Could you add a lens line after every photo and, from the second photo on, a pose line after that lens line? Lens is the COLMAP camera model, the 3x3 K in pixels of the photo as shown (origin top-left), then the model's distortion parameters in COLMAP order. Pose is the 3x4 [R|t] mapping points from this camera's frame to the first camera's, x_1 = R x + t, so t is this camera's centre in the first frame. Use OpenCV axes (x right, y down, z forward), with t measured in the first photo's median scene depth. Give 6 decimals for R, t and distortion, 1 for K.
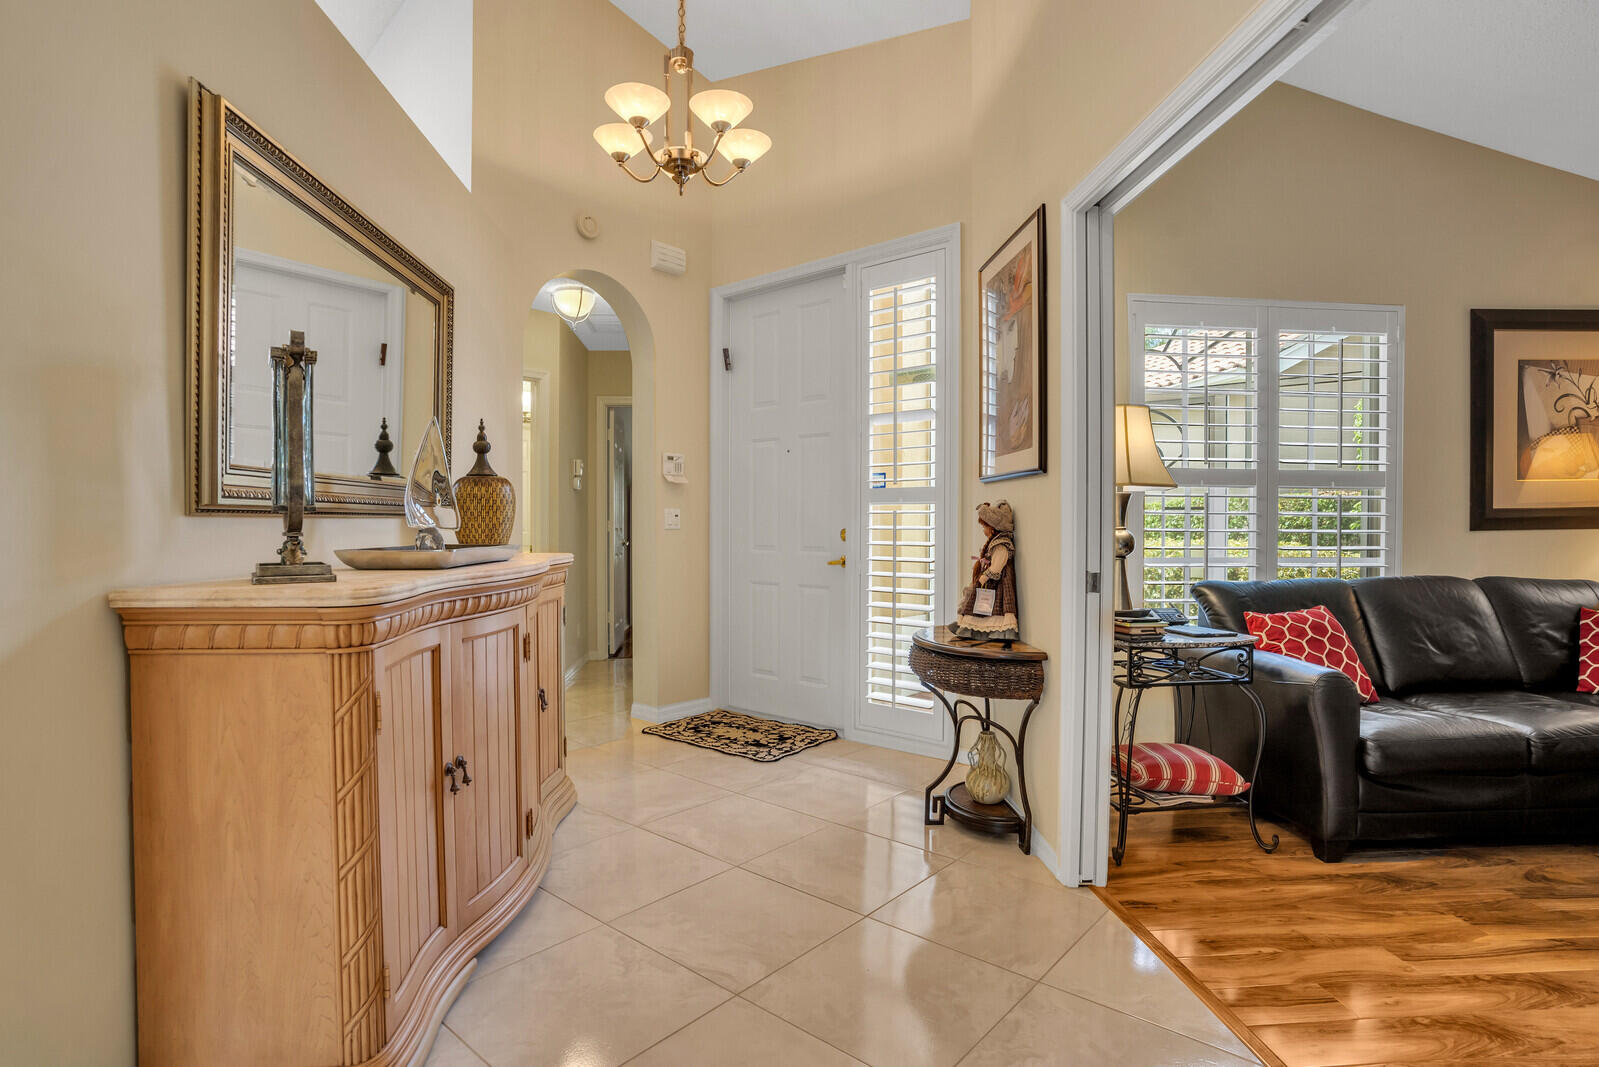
lens RADIAL K [[814.9, 0, 801.2], [0, 814.9, 541.3], [0, 0, 1]] dist [0.000173, 0.001893]
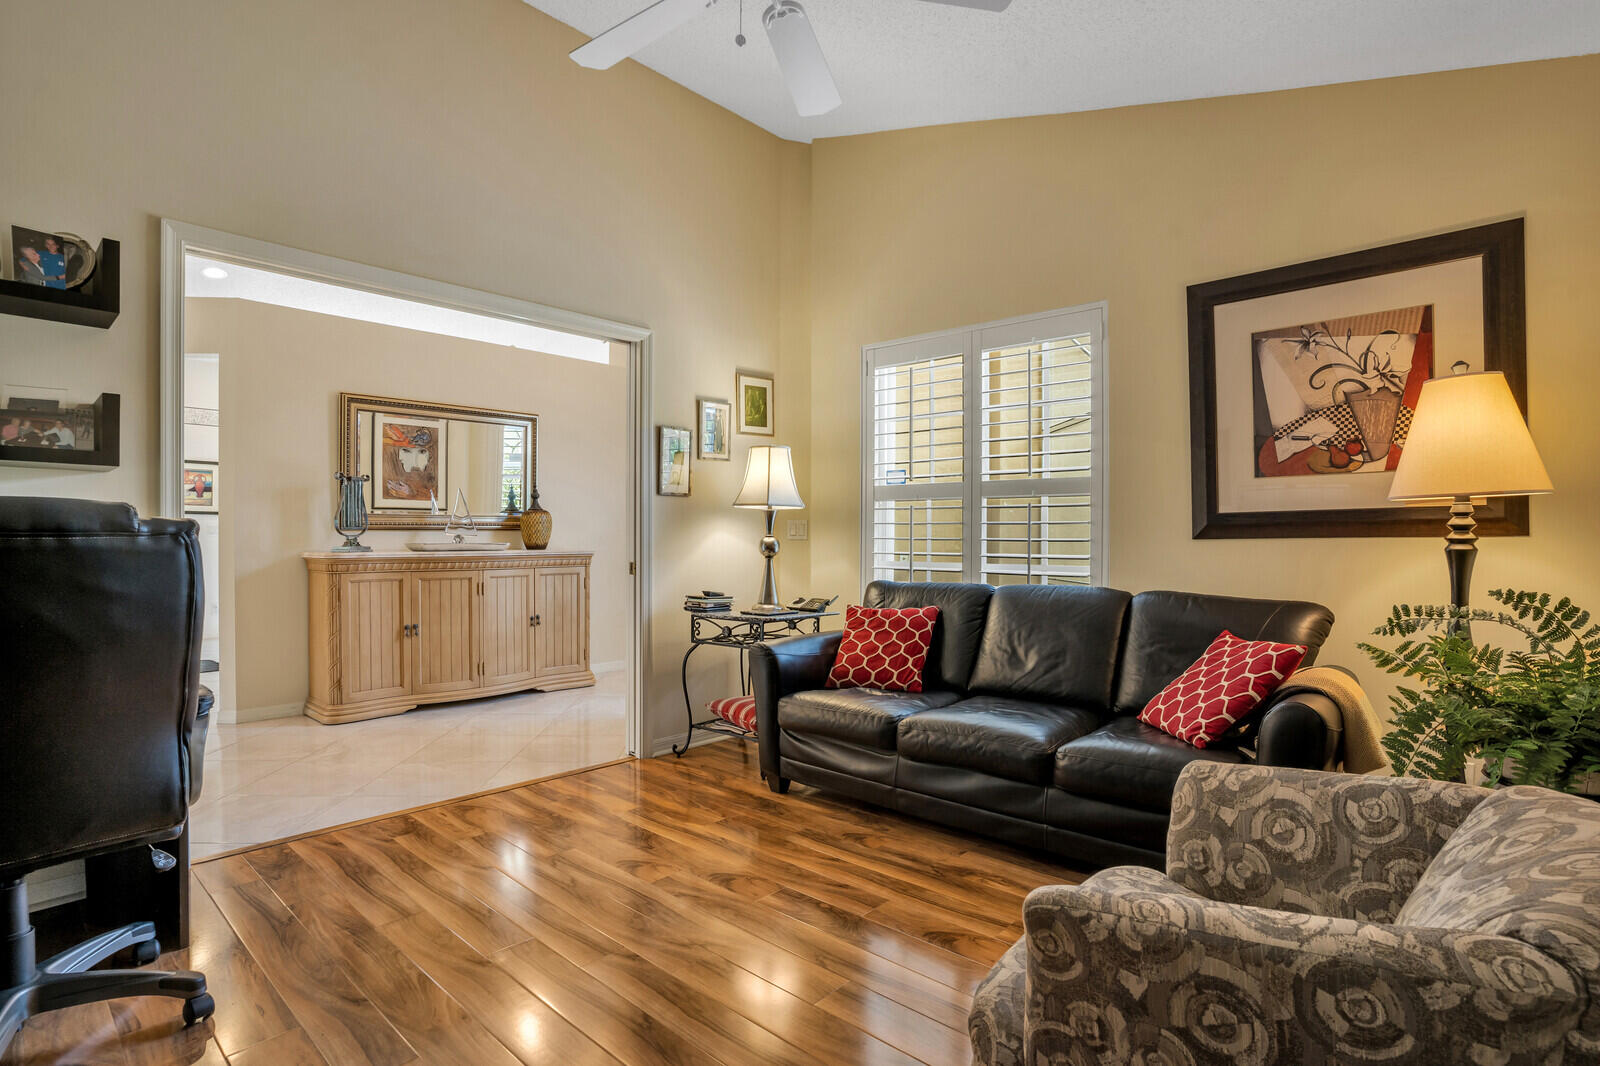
lens RADIAL K [[815.4, 0, 800.3], [0, 815.4, 530.7], [0, 0, 1]] dist [0.000173, 0.001893]
pose [[0.666273, -0.004450, -0.745695, 1.198346], [-0.015582, 0.999681, -0.019887, 0.001656], [0.745545, 0.024870, 0.665991, 0.110121]]
